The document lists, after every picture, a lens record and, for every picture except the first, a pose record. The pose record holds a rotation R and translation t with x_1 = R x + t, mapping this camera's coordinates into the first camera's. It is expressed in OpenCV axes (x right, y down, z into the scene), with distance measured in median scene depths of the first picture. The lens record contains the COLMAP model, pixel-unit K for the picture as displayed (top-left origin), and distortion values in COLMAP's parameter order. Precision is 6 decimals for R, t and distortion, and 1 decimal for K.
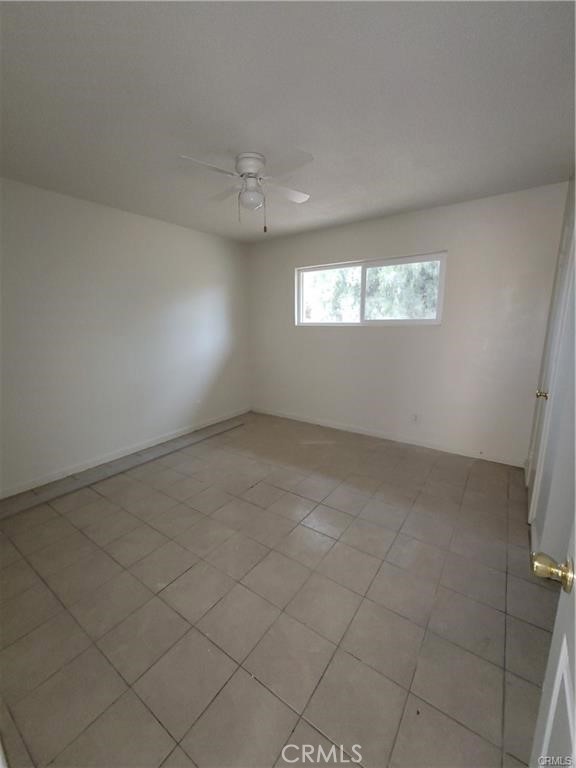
lens RADIAL K [[309.5, 0, 288.0], [0, 309.5, 384.0], [0, 0, 1]] dist [-0.002479, -0.000415]
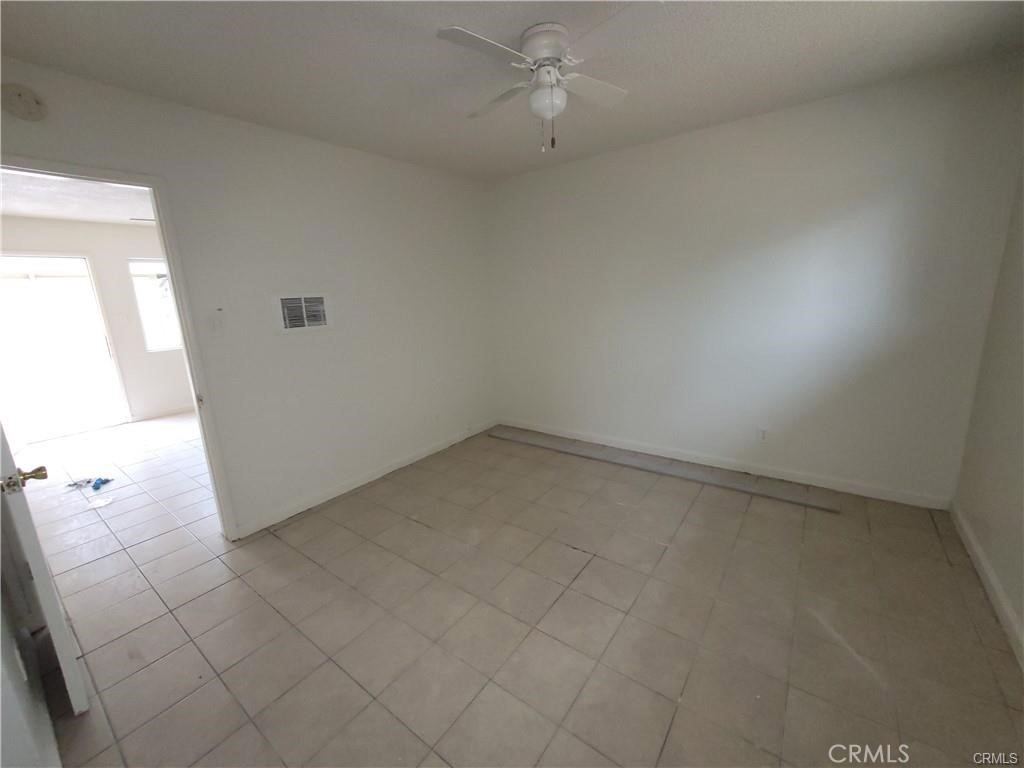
lens RADIAL K [[412.7, 0, 513.8], [0, 412.7, 387.5], [0, 0, 1]] dist [-0.002479, -0.000415]
pose [[-0.015158, 0.238410, -0.971046, 0.571178], [-0.160440, 0.957994, 0.237710, -0.158811], [0.986929, 0.159398, 0.023729, 0.692002]]
